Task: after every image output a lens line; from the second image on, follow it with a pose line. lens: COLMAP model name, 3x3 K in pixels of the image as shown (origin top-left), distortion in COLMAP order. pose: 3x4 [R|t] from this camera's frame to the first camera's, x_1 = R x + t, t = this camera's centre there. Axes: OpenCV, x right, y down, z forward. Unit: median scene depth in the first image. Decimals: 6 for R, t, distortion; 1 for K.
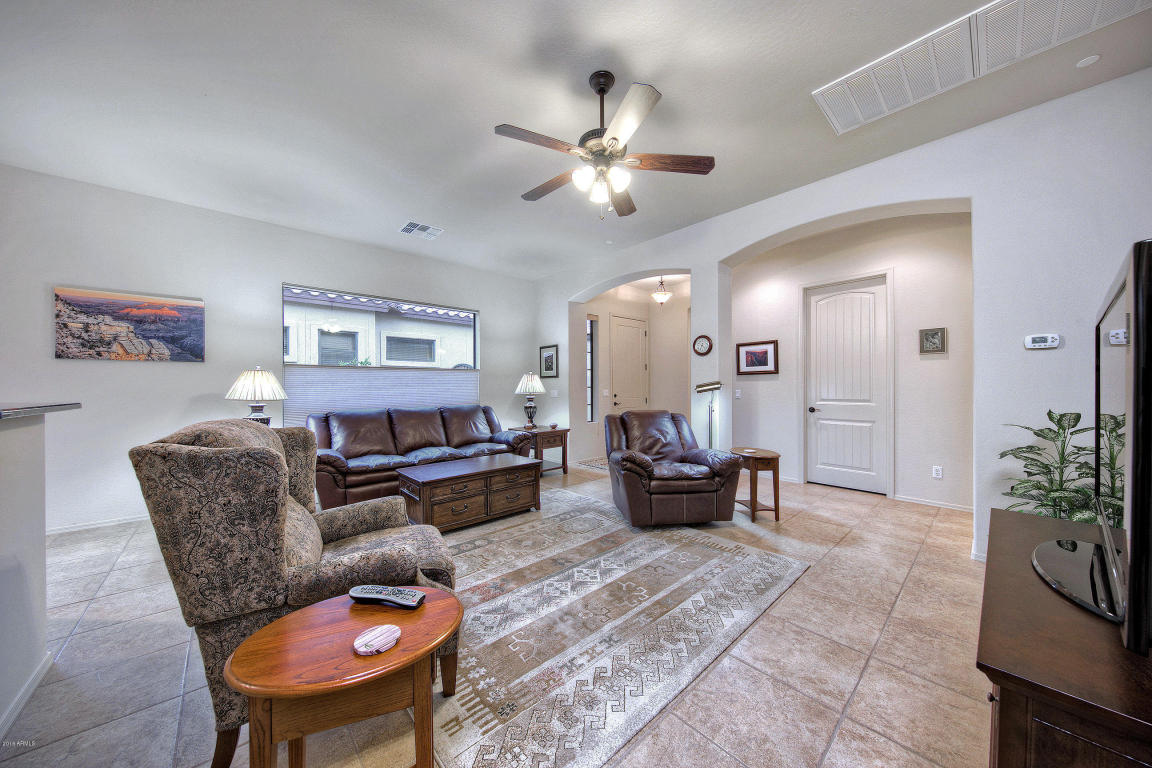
lens RADIAL K [[380.3, 0, 579.0], [0, 380.3, 387.7], [0, 0, 1]] dist [-0.001264, -0.000126]
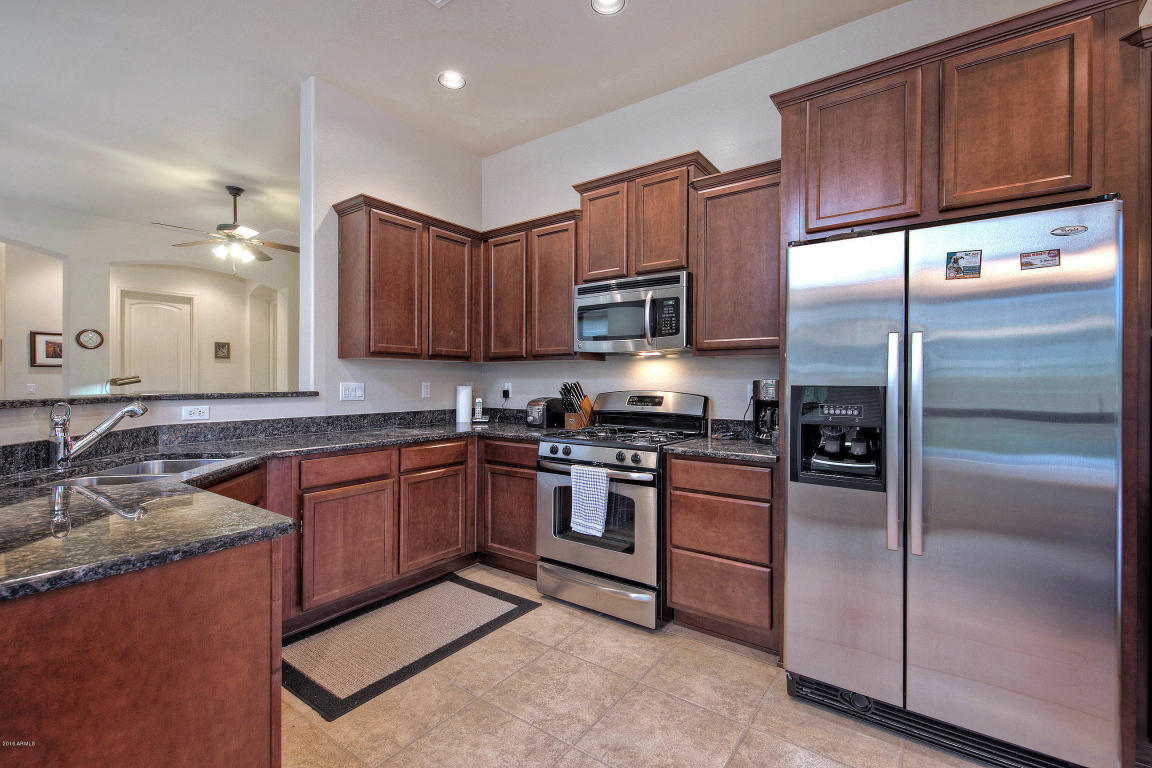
lens RADIAL K [[512.0, 0, 573.7], [0, 512.0, 382.0], [0, 0, 1]] dist [0.018794, -0.008075]
pose [[-0.188085, -0.000283, 0.982153, -1.472557], [0.002295, 0.999997, 0.000728, 0.004414], [-0.982150, 0.002391, -0.188084, 0.009670]]
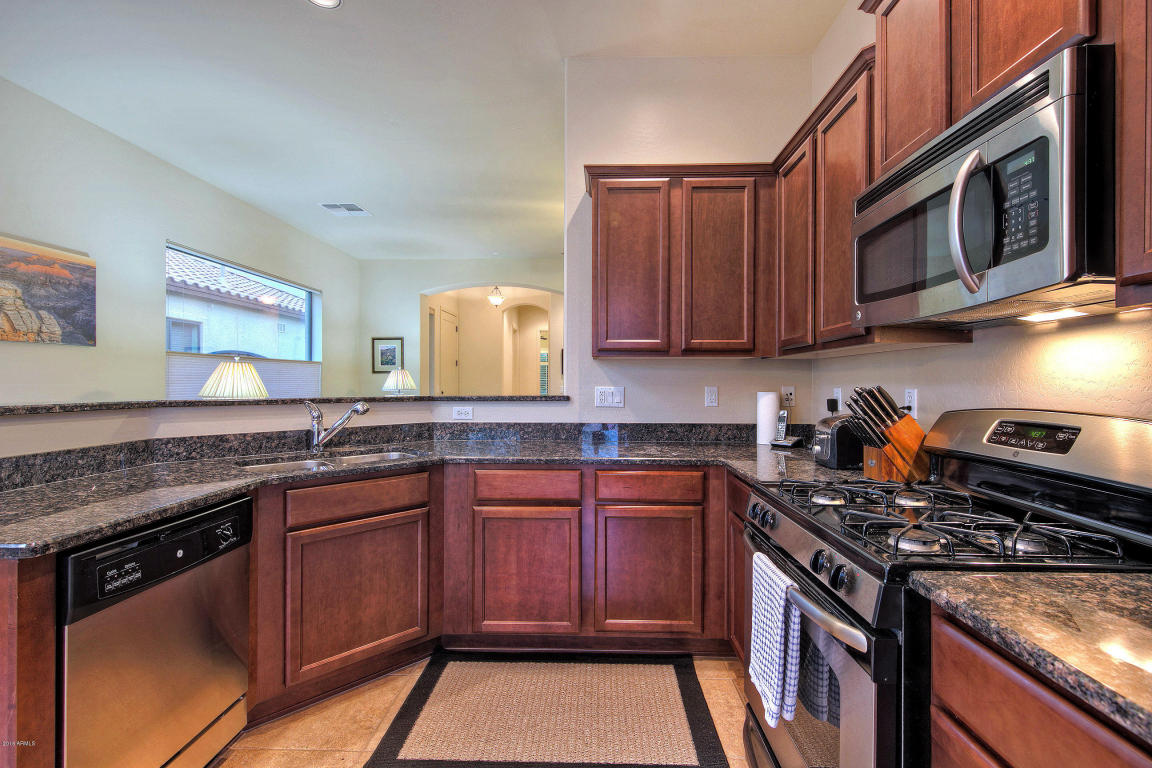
lens RADIAL K [[512.0, 0, 573.7], [0, 512.0, 382.0], [0, 0, 1]] dist [0.018794, -0.008075]
pose [[0.705484, 0.004242, 0.708714, -1.104303], [-0.000205, 0.999983, -0.005782, 0.002973], [-0.708726, 0.003934, 0.705473, -0.298642]]
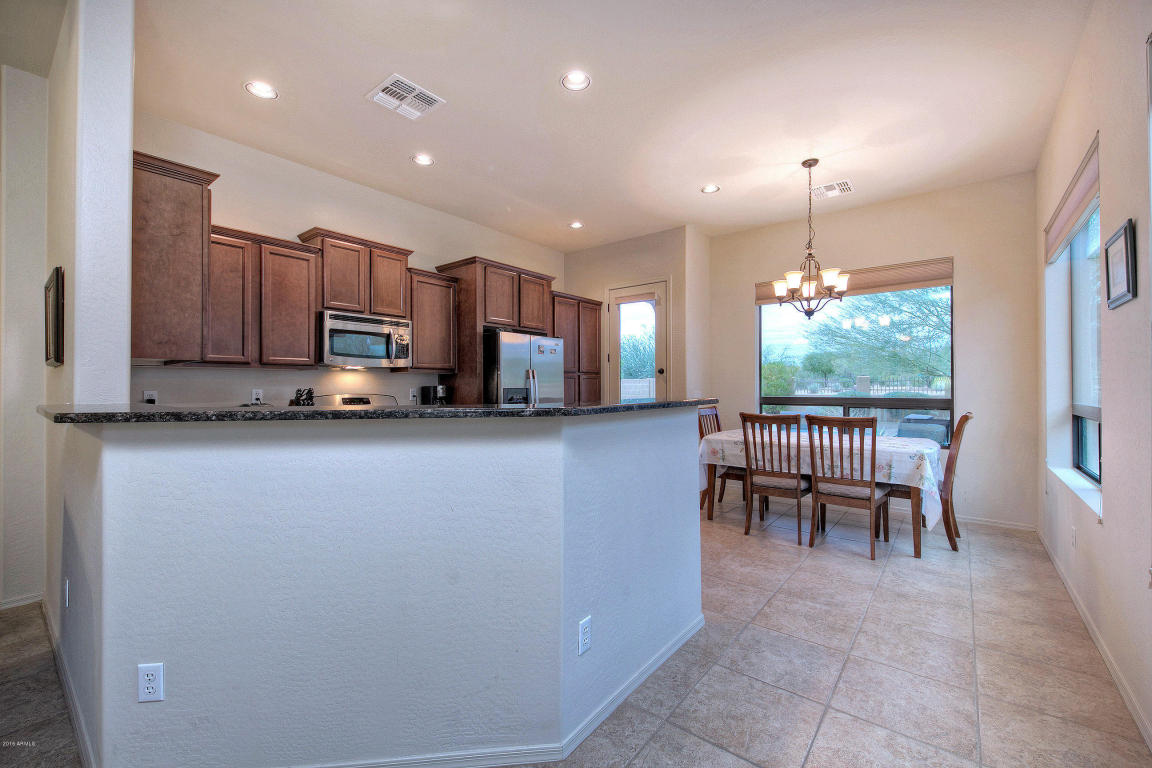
lens RADIAL K [[479.7, 0, 577.8], [0, 479.7, 384.6], [0, 0, 1]] dist [-0.002537, -0.000247]
pose [[-0.988586, 0.005081, -0.150569, -0.992750], [0.005443, 0.999983, -0.001992, 0.002906], [0.150557, -0.002789, -0.988597, 0.924337]]
